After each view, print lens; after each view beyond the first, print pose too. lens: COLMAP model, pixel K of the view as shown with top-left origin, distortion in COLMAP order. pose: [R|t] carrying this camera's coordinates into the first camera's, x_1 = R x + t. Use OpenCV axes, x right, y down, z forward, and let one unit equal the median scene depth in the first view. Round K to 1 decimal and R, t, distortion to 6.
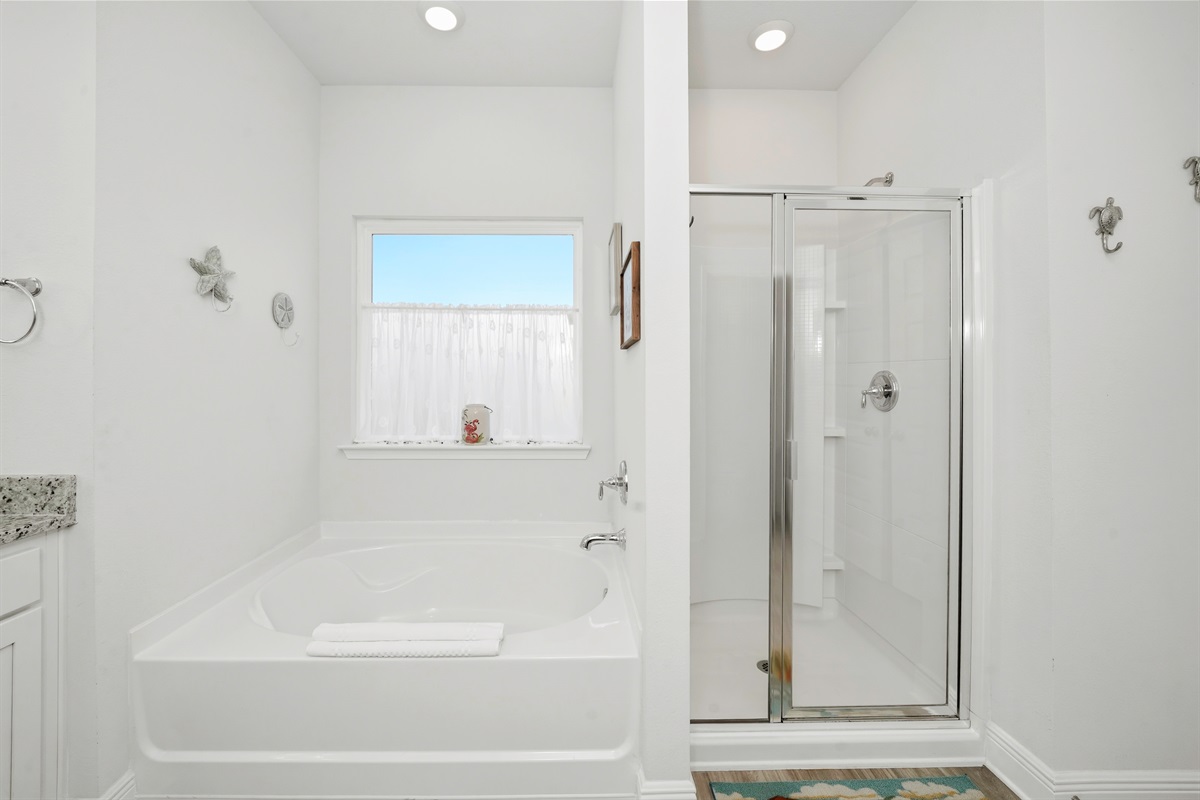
lens RADIAL K [[478.5, 0, 599.8], [0, 478.5, 376.5], [0, 0, 1]] dist [-0.012096, -0.000134]
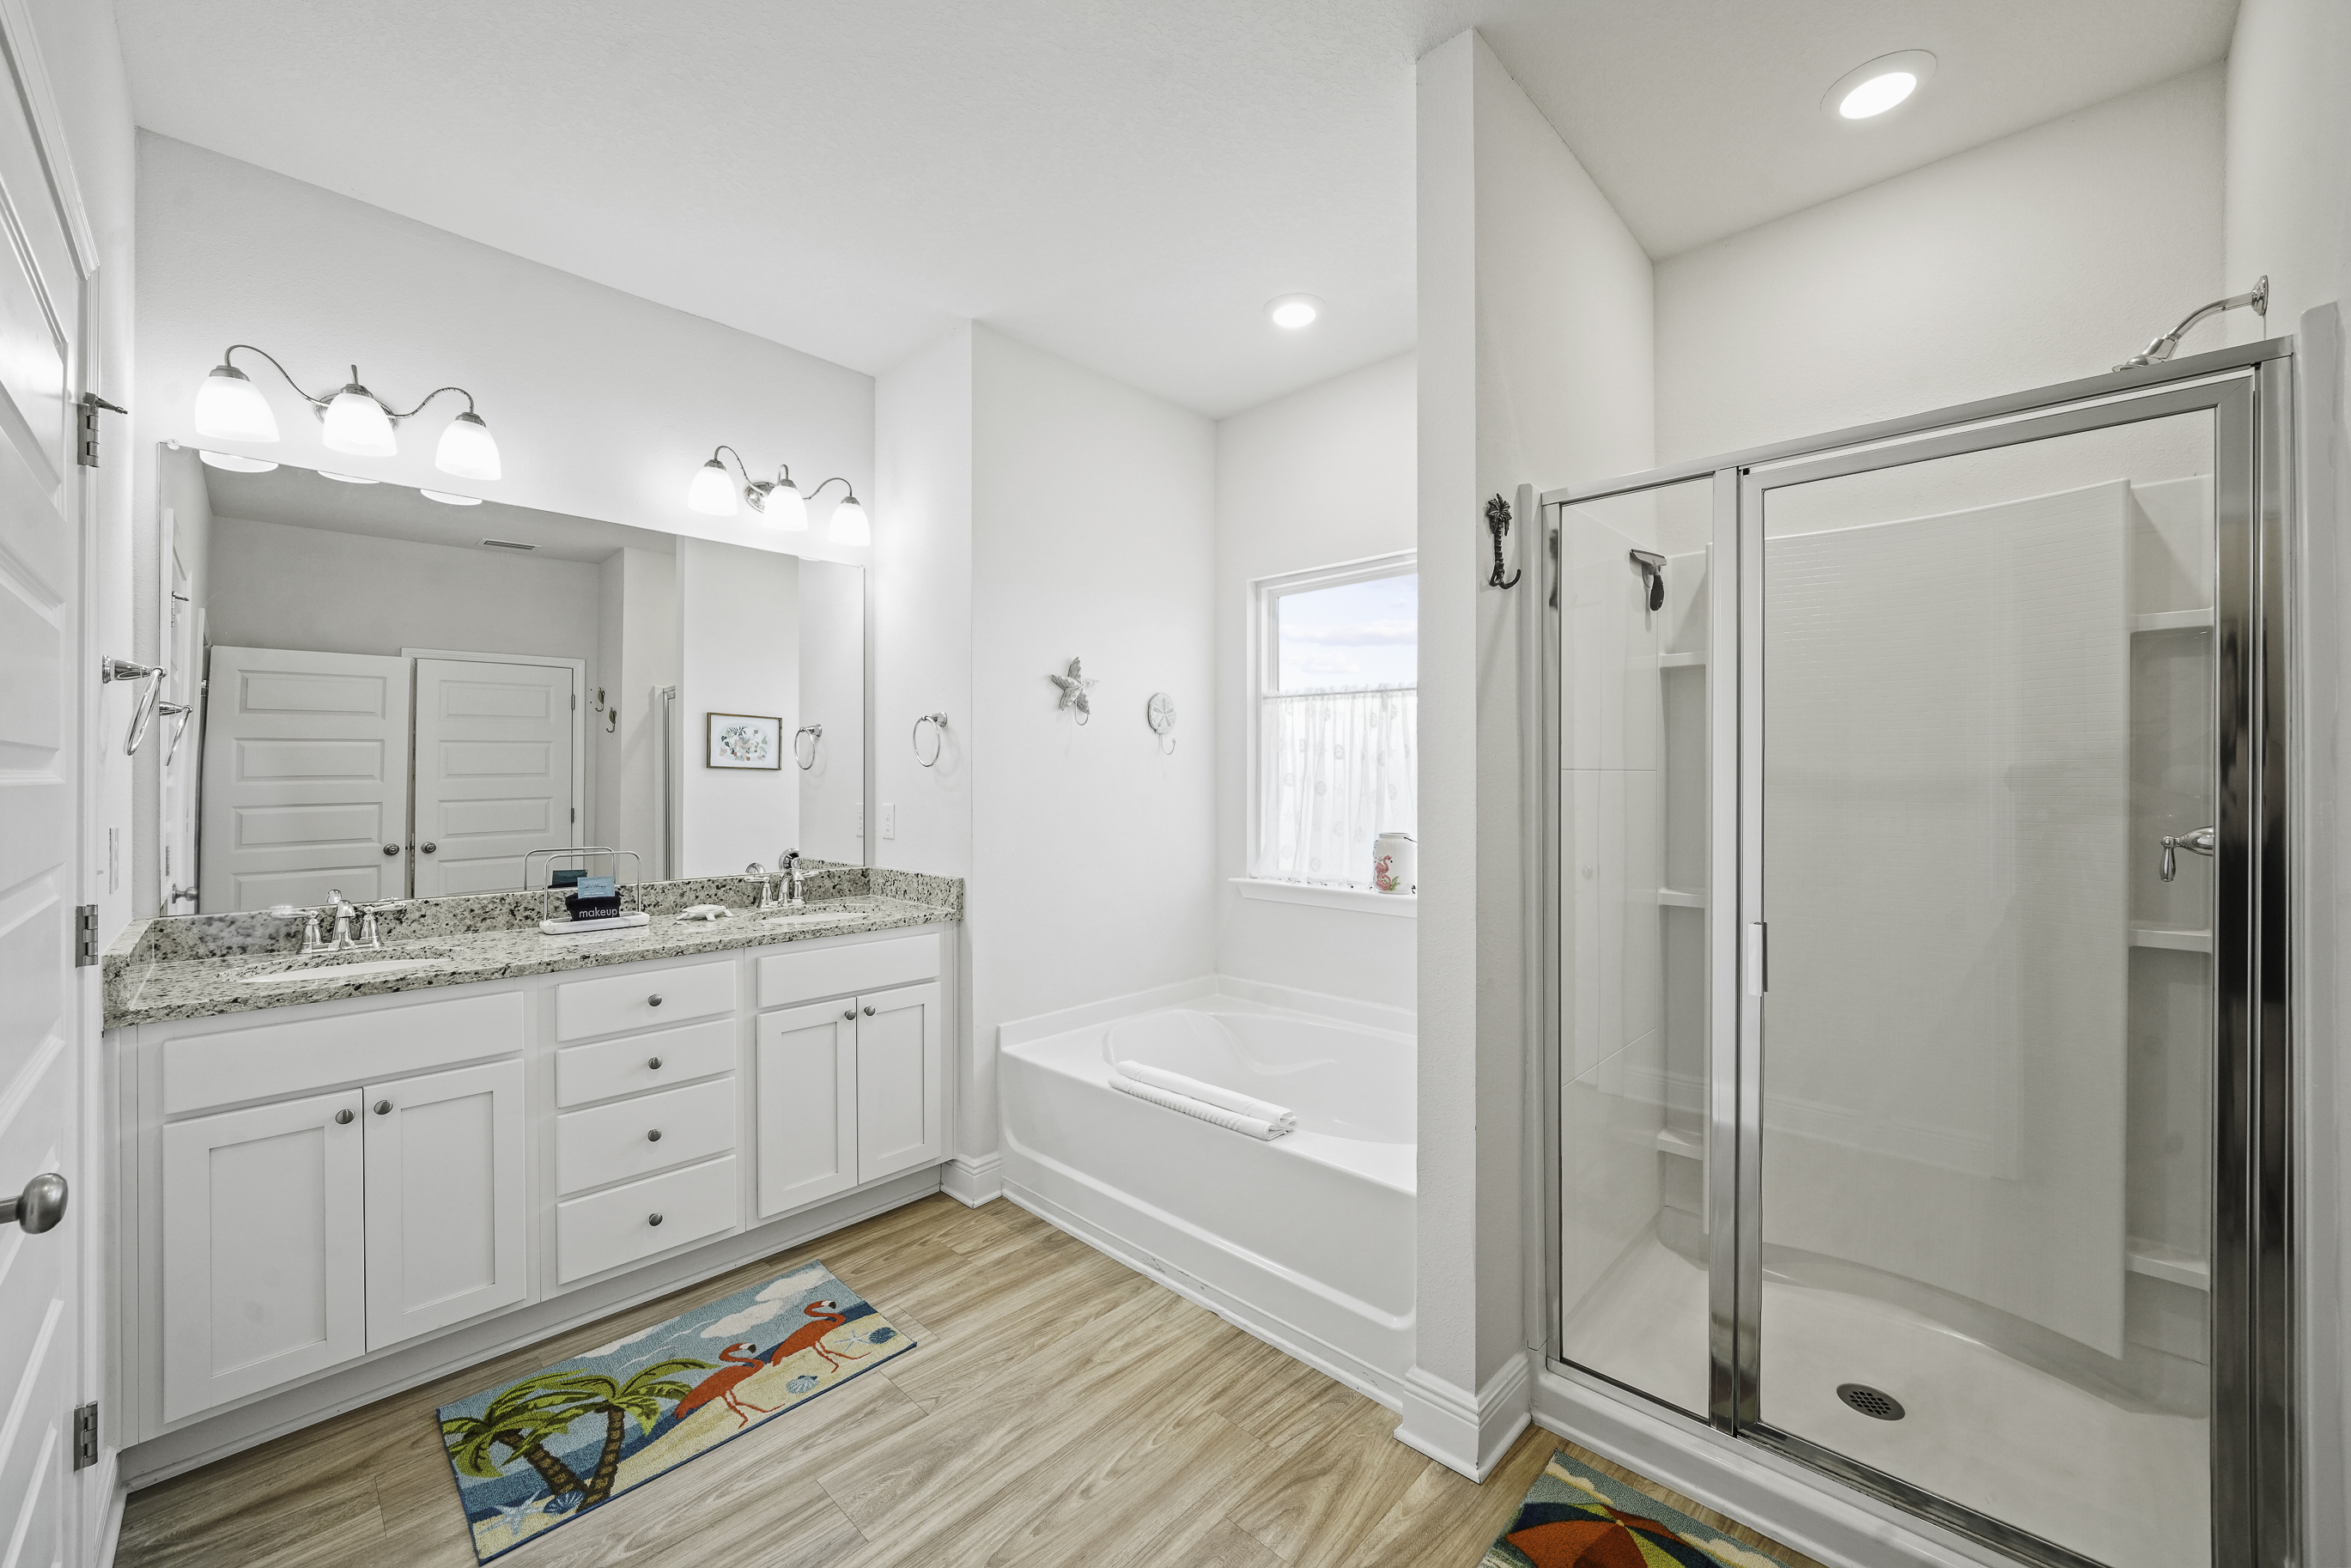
lens RADIAL K [[900.2, 0, 1175.5], [0, 900.2, 784.0], [0, 0, 1]] dist [0.000159, -0.000001]
pose [[0.715143, 0.001237, -0.698977, 0.415226], [0.002184, 0.999990, 0.004005, -0.016813], [0.698975, -0.004391, 0.715133, -0.118729]]
